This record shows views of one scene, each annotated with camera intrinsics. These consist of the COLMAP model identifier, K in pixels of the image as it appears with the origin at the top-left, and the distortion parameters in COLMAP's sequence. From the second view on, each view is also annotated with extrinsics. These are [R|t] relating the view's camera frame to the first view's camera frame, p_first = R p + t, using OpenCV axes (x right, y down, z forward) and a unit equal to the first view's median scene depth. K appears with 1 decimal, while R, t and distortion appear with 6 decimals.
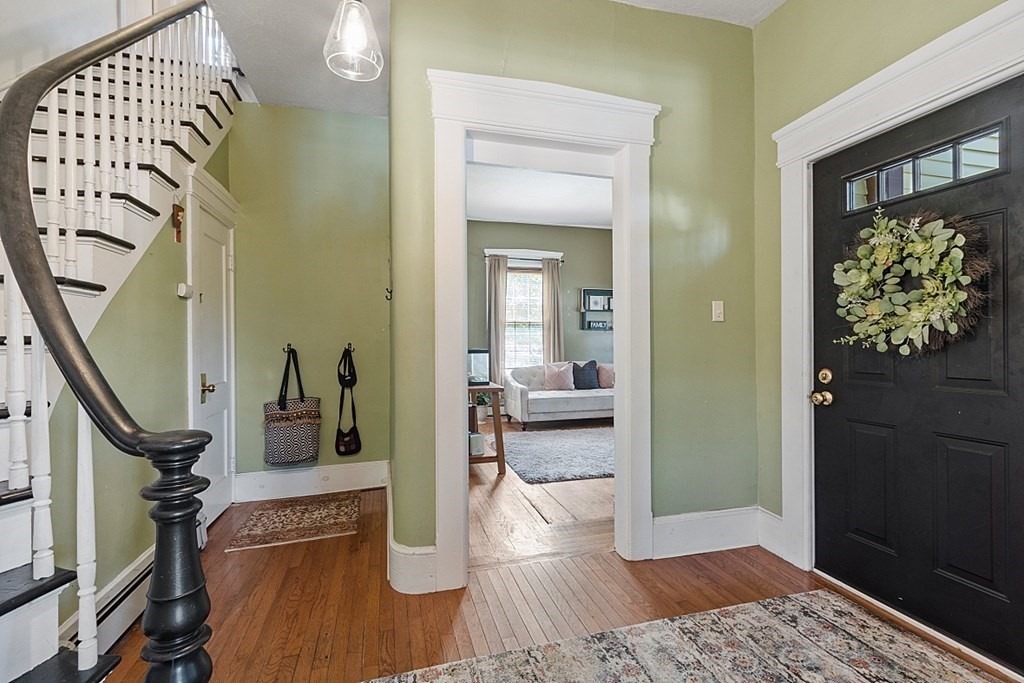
lens RADIAL K [[462.9, 0, 513.2], [0, 462.9, 344.2], [0, 0, 1]] dist [-0.006664, 0.001127]
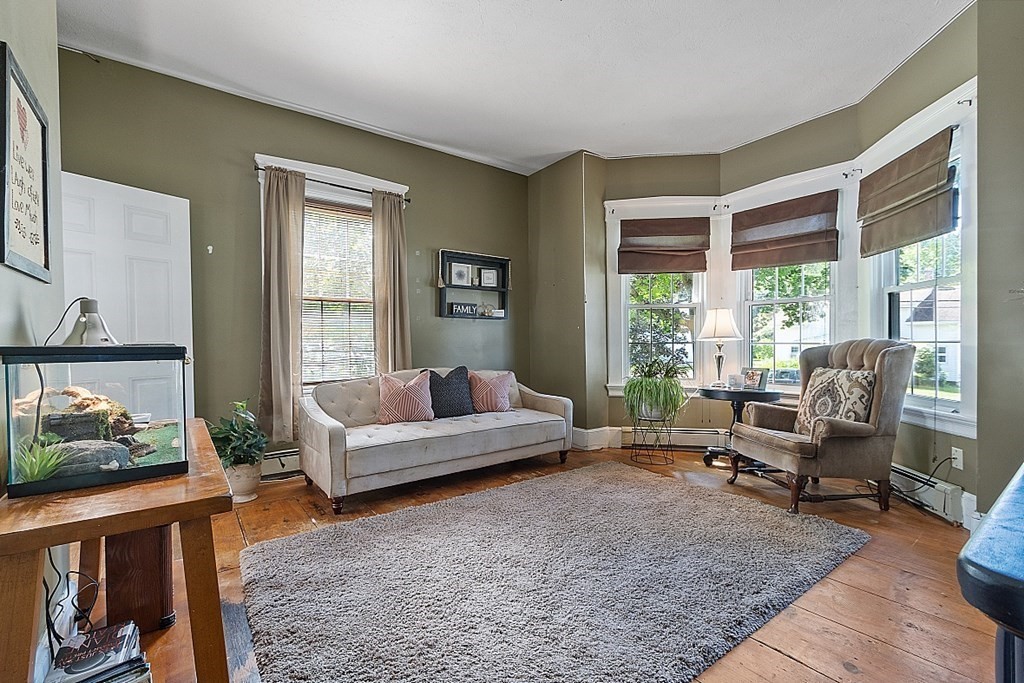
lens RADIAL K [[462.9, 0, 517.8], [0, 462.9, 344.0], [0, 0, 1]] dist [-0.006664, 0.001127]
pose [[0.929876, -0.005884, 0.367826, 0.018467], [0.005816, 0.999982, 0.001293, 0.006032], [-0.367828, 0.000937, 0.929894, 0.398623]]
